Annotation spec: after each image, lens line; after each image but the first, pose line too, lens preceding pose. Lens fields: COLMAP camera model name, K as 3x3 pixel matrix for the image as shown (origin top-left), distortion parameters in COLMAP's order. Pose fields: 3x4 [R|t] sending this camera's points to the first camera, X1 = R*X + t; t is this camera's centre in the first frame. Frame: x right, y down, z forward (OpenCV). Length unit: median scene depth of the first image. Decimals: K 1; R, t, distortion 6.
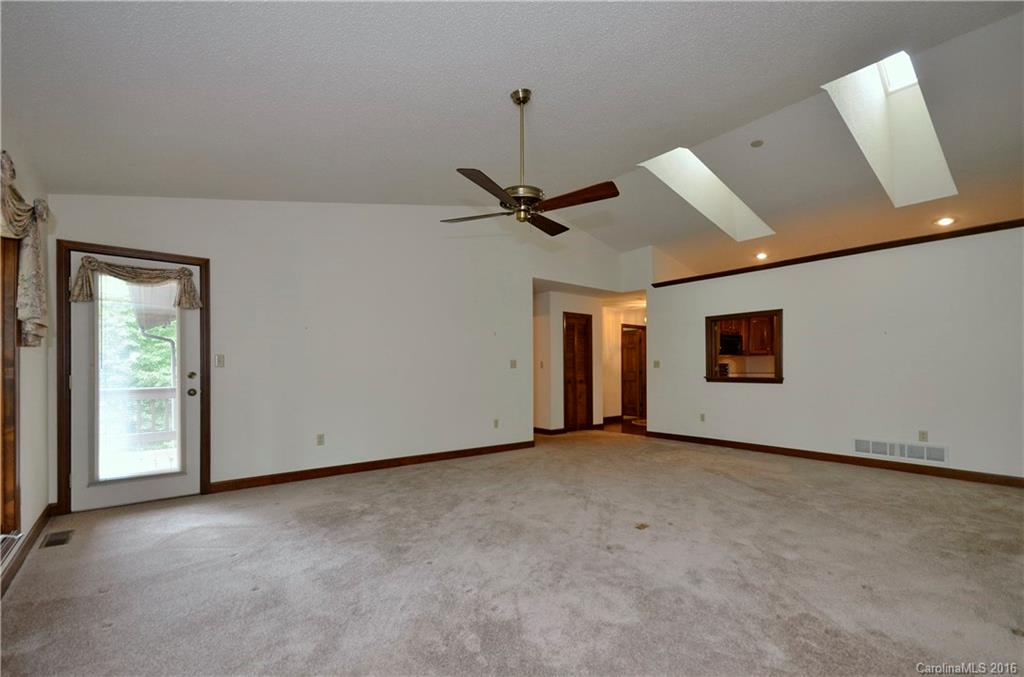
lens RADIAL K [[459.1, 0, 508.1], [0, 459.1, 368.4], [0, 0, 1]] dist [0.015895, 0.001280]
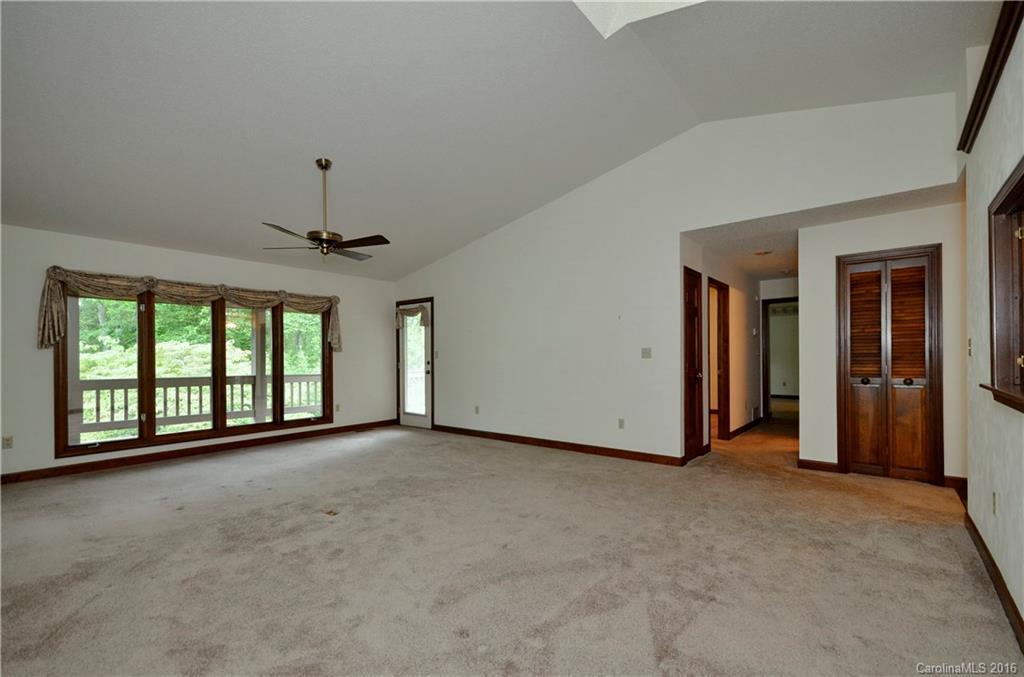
lens RADIAL K [[459.1, 0, 497.7], [0, 459.1, 360.6], [0, 0, 1]] dist [0.015895, 0.001280]
pose [[0.195922, 0.000680, -0.980619, 1.061605], [0.003285, 0.999994, 0.001350, 0.003909], [0.980614, -0.003485, 0.195918, 0.857362]]
